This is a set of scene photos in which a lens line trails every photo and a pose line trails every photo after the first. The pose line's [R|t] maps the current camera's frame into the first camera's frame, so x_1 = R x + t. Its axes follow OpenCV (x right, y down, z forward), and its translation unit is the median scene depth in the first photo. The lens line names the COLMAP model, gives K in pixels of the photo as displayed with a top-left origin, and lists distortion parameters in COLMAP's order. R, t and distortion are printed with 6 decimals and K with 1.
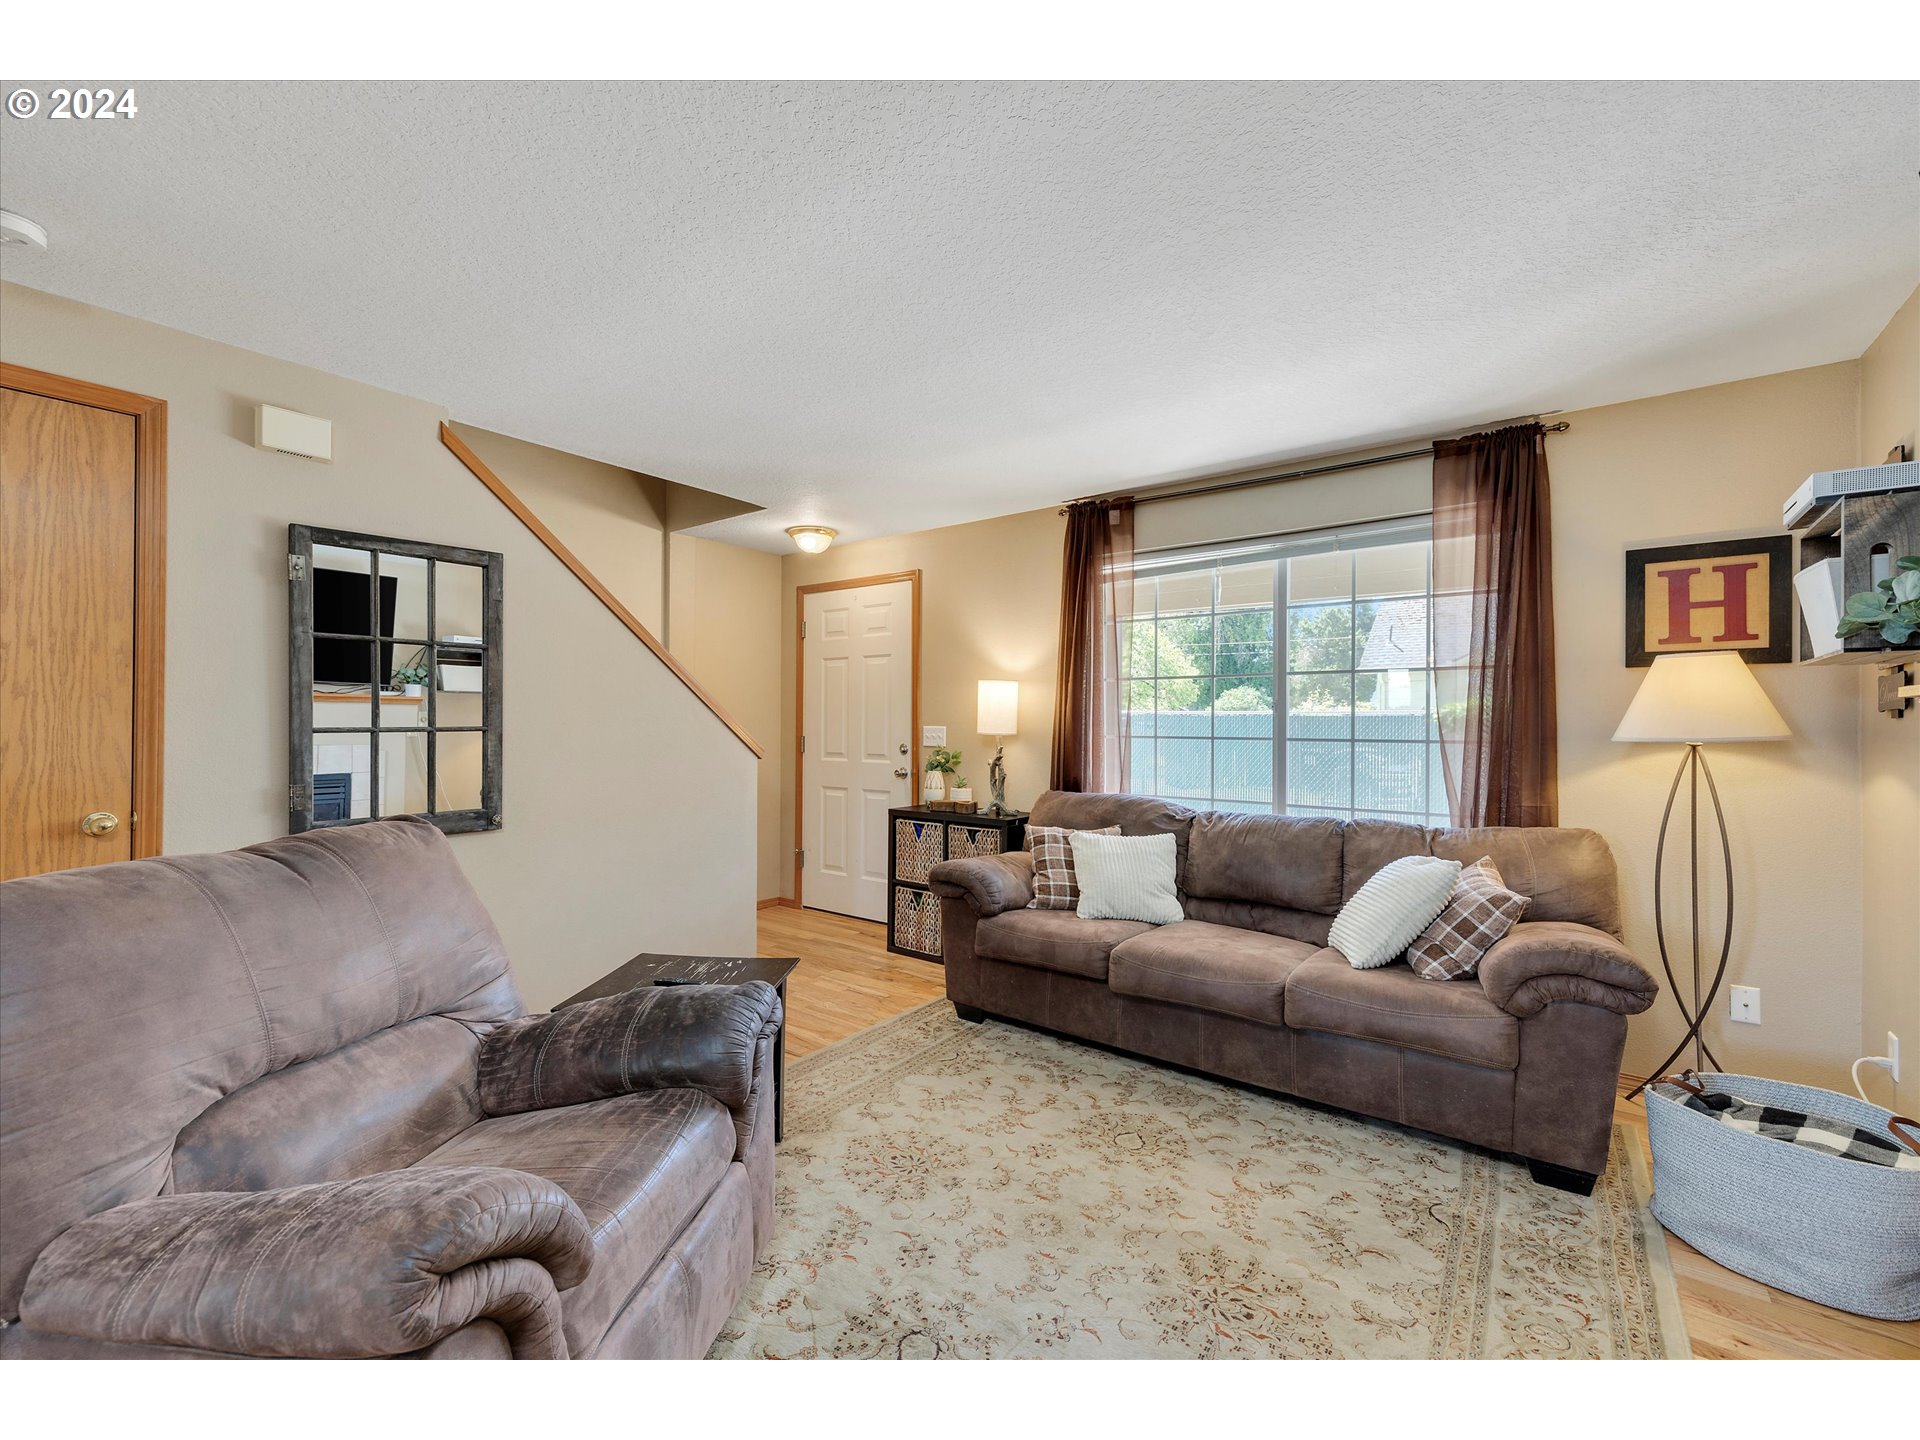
lens RADIAL K [[811.5, 0, 971.5], [0, 811.5, 724.5], [0, 0, 1]] dist [0.002149, -0.000589]
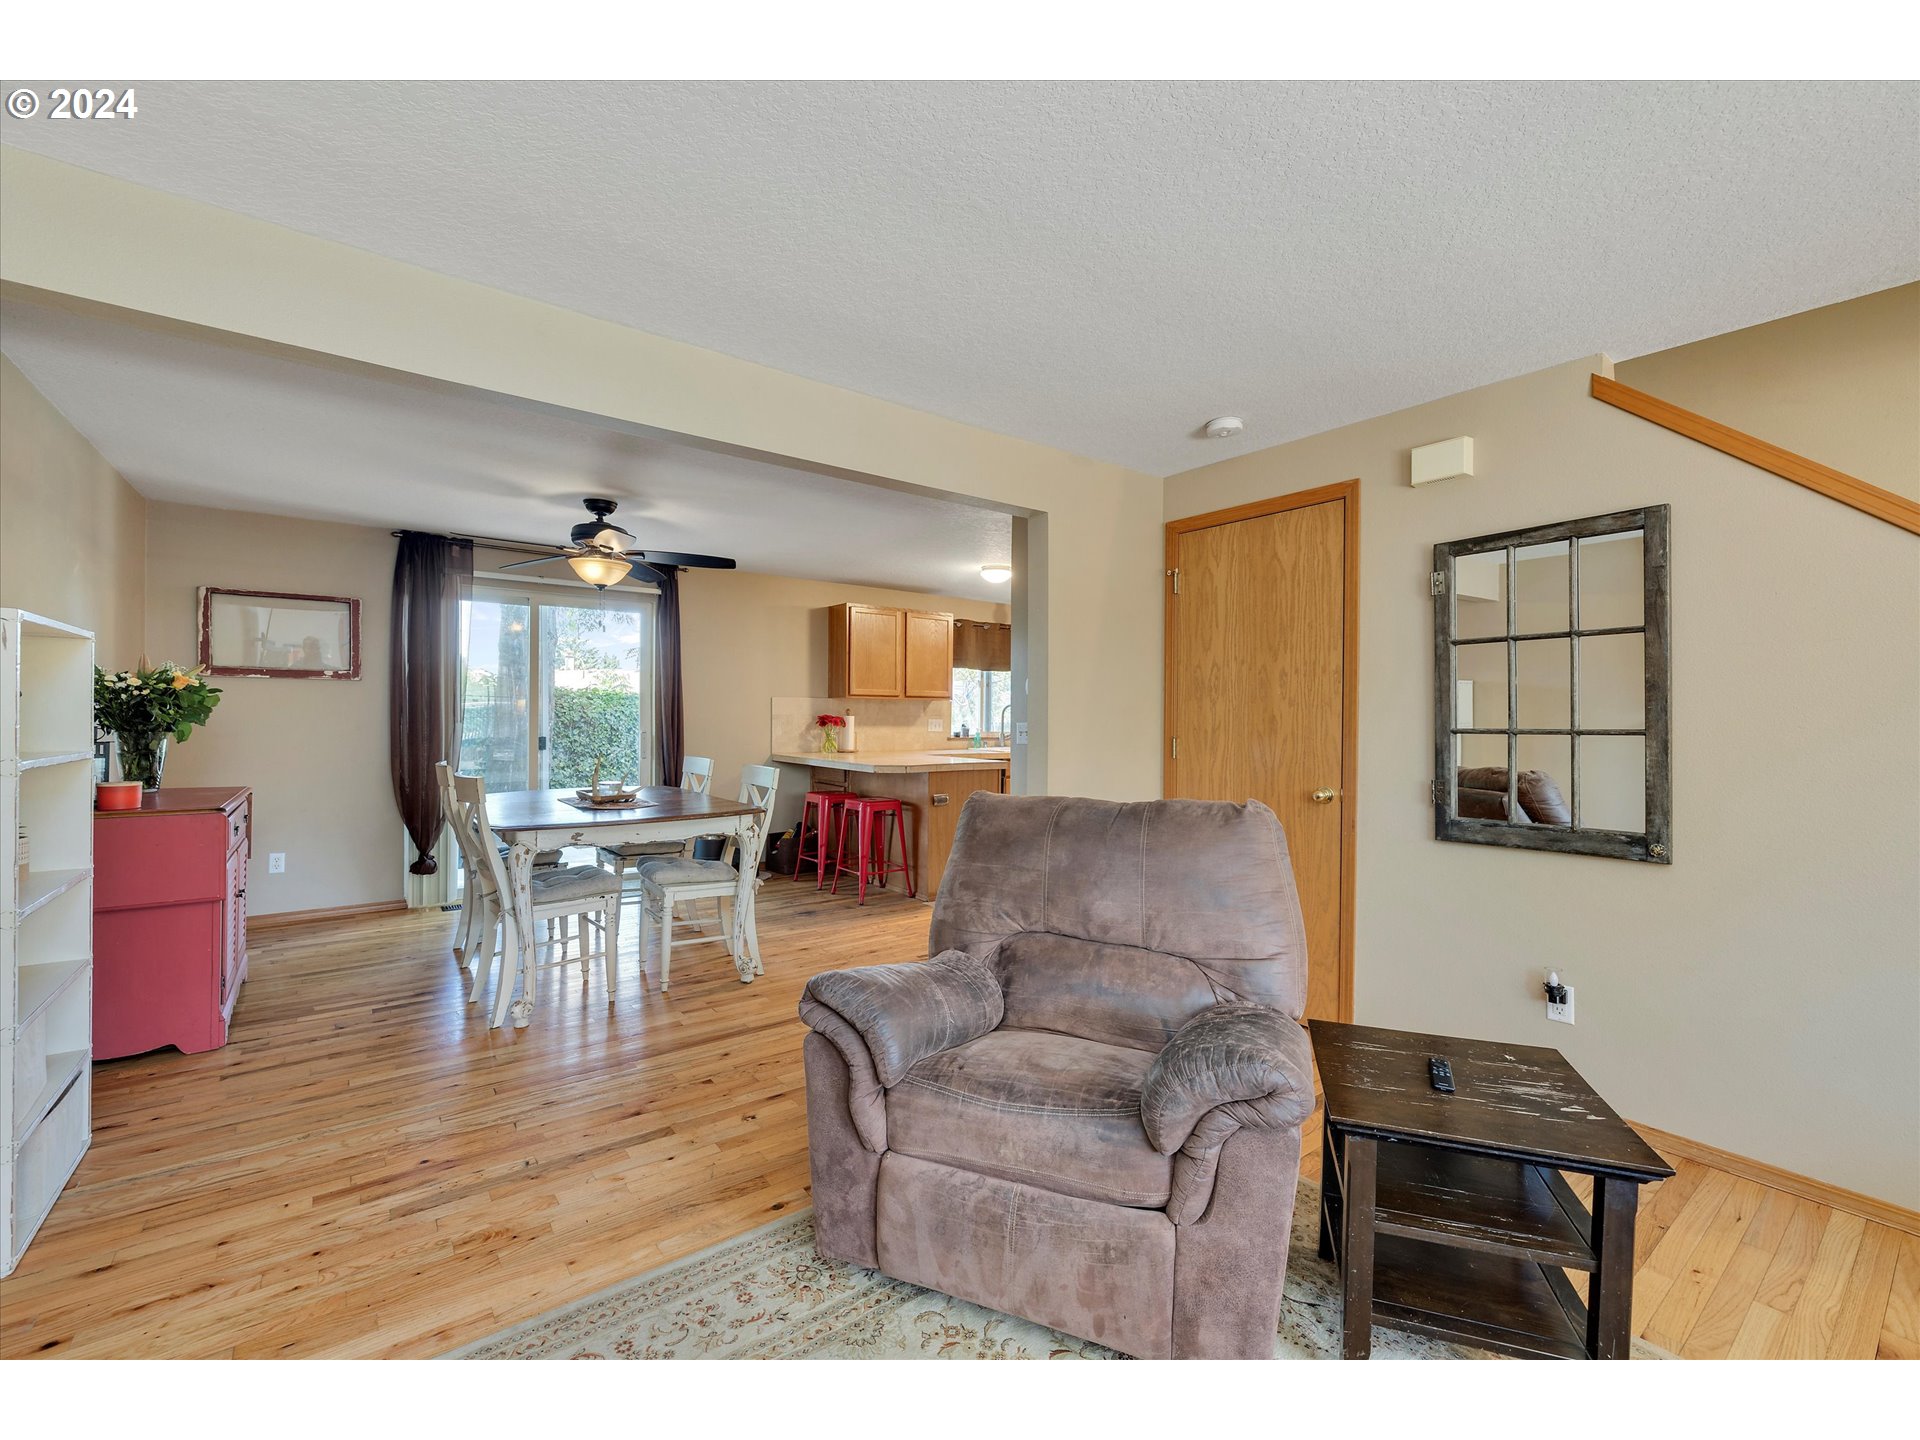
lens RADIAL K [[811.5, 0, 963.0], [0, 811.5, 721.1], [0, 0, 1]] dist [0.002149, -0.000589]
pose [[-0.269335, -0.007016, -0.963021, 0.337797], [-0.010286, 0.999937, -0.004408, 0.004660], [0.962992, 0.008719, -0.269390, 0.566140]]
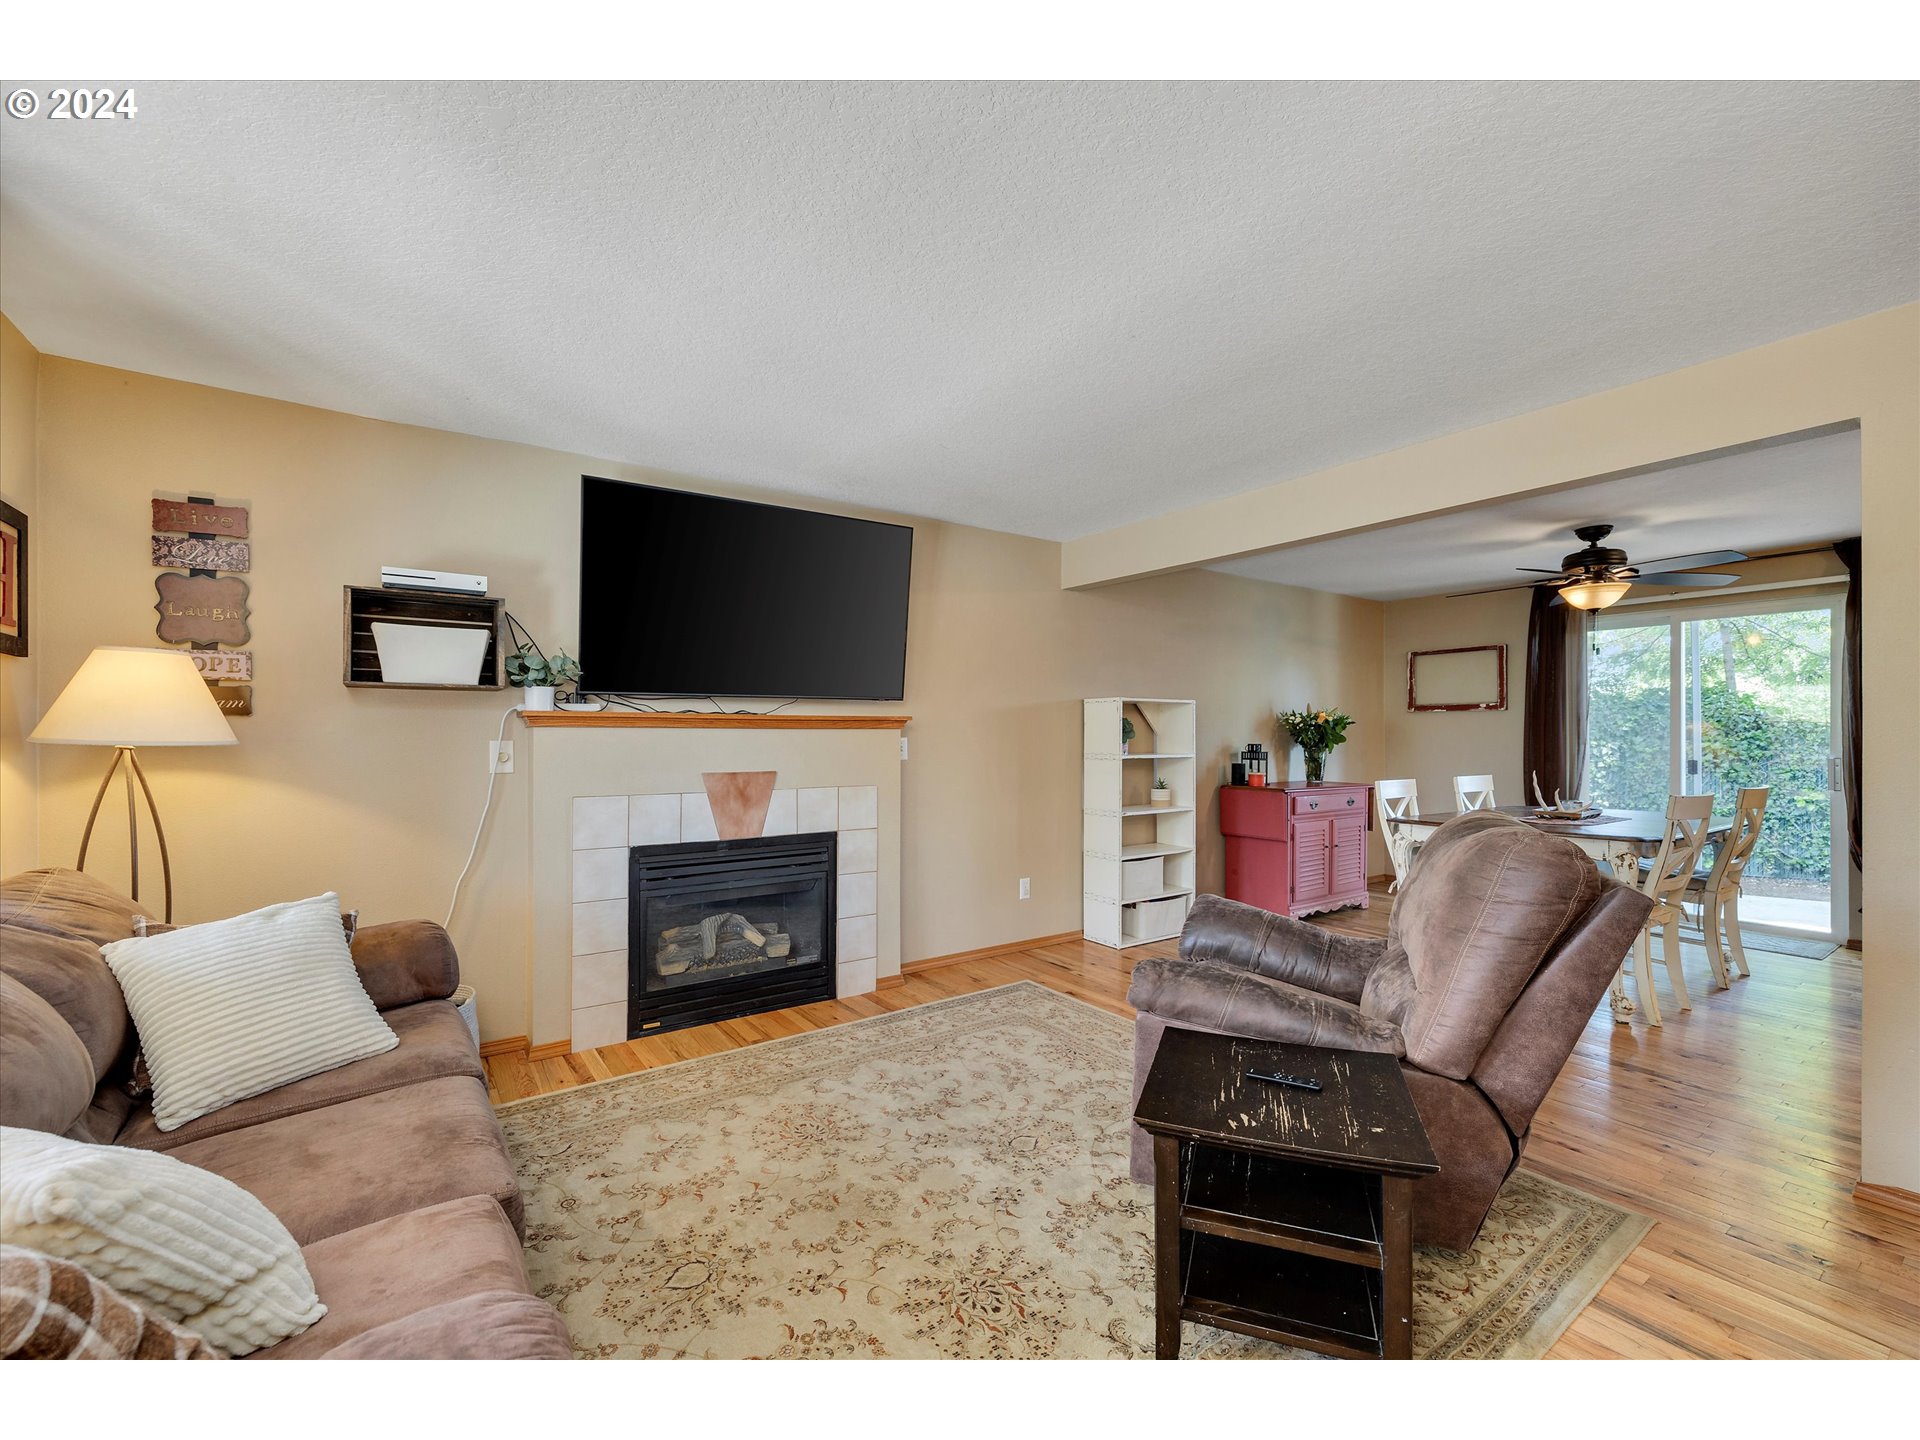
lens RADIAL K [[811.5, 0, 955.2], [0, 811.5, 733.5], [0, 0, 1]] dist [0.002149, -0.000589]
pose [[-0.950977, -0.008771, 0.309137, -0.217680], [-0.009266, 0.999957, -0.000135, 0.000327], [-0.309123, -0.002993, -0.951017, 1.314301]]
